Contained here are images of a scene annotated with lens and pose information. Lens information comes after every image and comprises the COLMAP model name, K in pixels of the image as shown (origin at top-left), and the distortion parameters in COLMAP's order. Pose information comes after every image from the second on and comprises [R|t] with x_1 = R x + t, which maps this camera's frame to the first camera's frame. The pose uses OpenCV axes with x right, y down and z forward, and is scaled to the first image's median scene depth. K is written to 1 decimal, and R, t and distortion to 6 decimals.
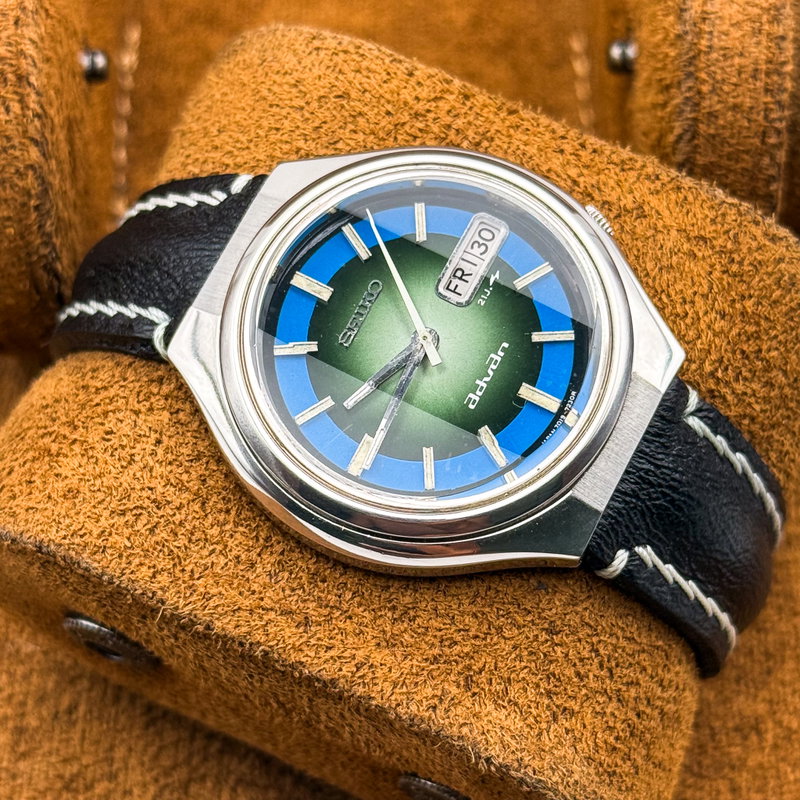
lens RADIAL K [[2230.7, 0, 380.7], [0, 2230.7, 420.5], [0, 0, 1]] dist [0.161767, 0.109872]
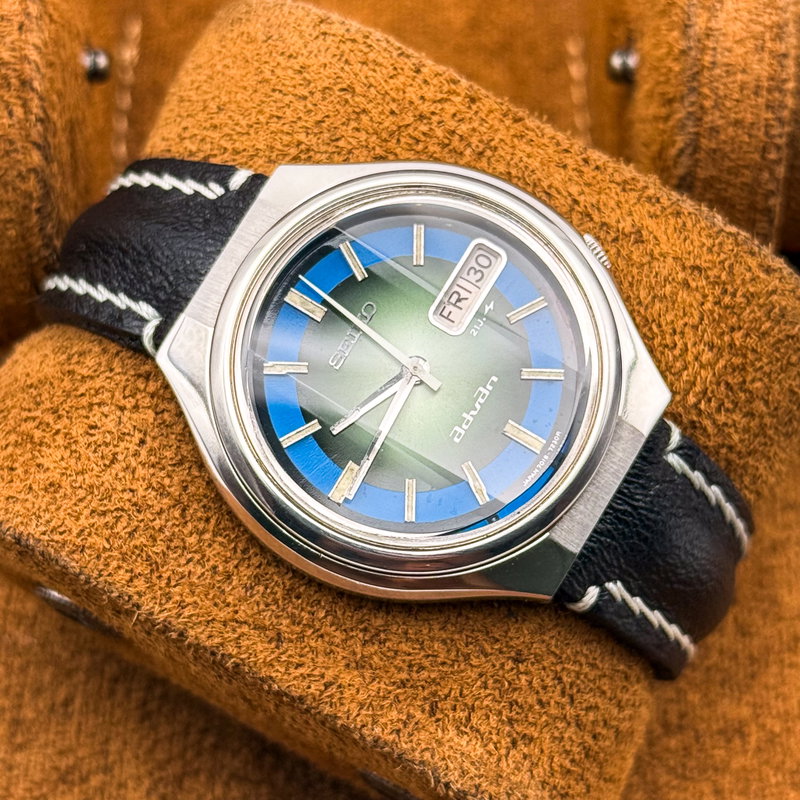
lens RADIAL K [[2230.7, 0, 380.7], [0, 2230.7, 420.5], [0, 0, 1]] dist [0.161767, 0.109872]
pose [[0.997262, 0.067711, 0.029733, -0.023141], [-0.071168, 0.988008, 0.137019, -0.145489], [-0.020098, -0.138760, 0.990122, 0.004914]]
